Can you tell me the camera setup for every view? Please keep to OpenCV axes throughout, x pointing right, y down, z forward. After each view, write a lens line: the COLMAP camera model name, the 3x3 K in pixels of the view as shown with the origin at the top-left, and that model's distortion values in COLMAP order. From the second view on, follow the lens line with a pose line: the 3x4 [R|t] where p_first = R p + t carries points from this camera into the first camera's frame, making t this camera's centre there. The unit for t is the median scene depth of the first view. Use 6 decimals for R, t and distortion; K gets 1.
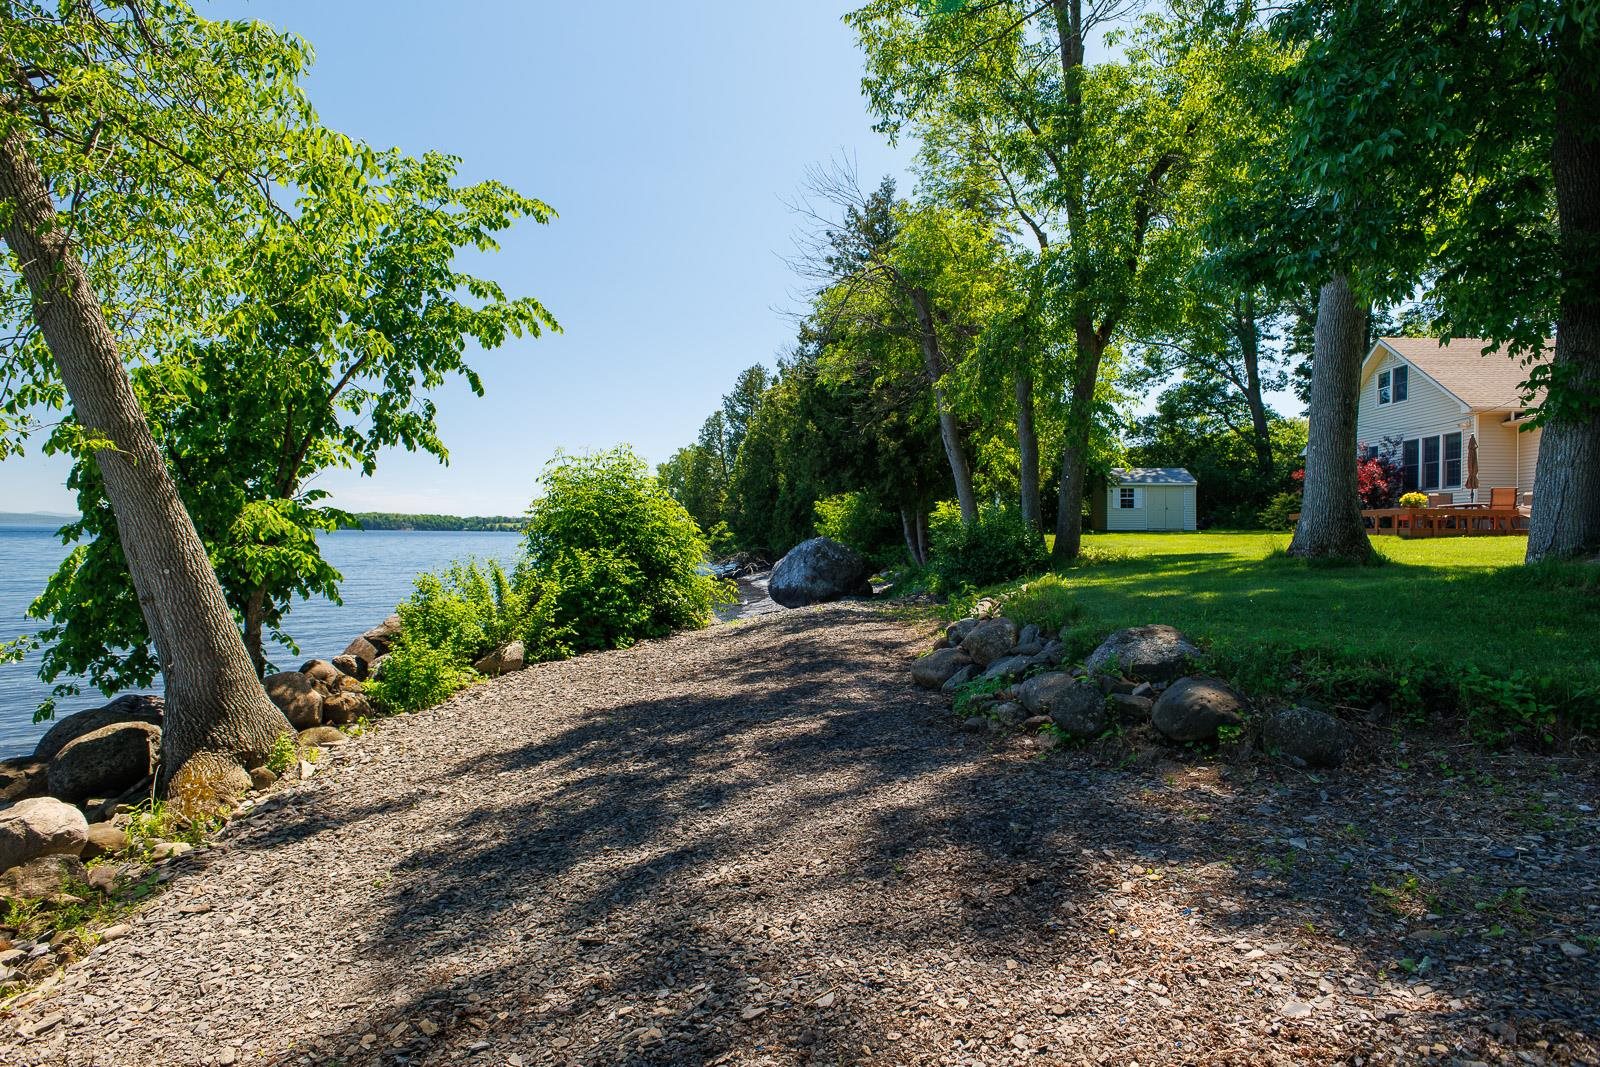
lens RADIAL K [[1000.9, 0, 800.0], [0, 1000.9, 533.5], [0, 0, 1]] dist [-0.001461, -0.000327]
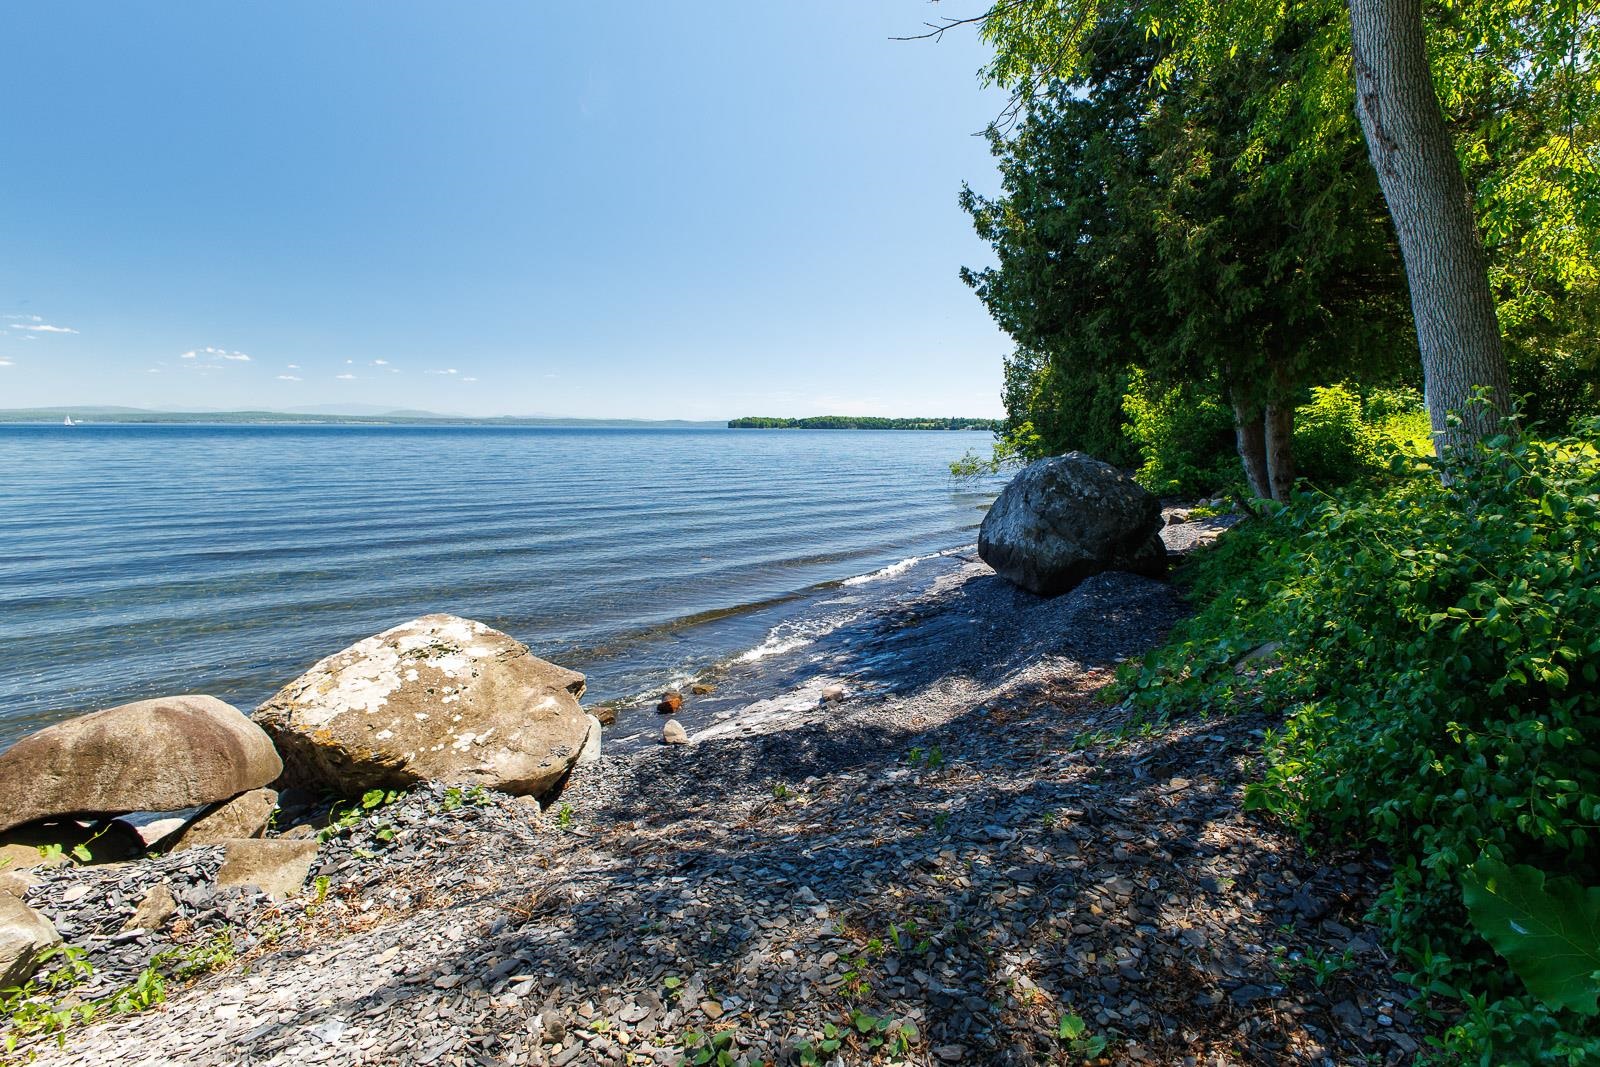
lens RADIAL K [[707.3, 0, 800.0], [0, 707.3, 533.5], [0, 0, 1]] dist [-0.001376, -0.000077]
pose [[0.882356, 0.063849, -0.466230, 0.046184], [0.004483, 0.989567, 0.144003, -0.005728], [0.470560, -0.129152, 0.872865, 0.327342]]
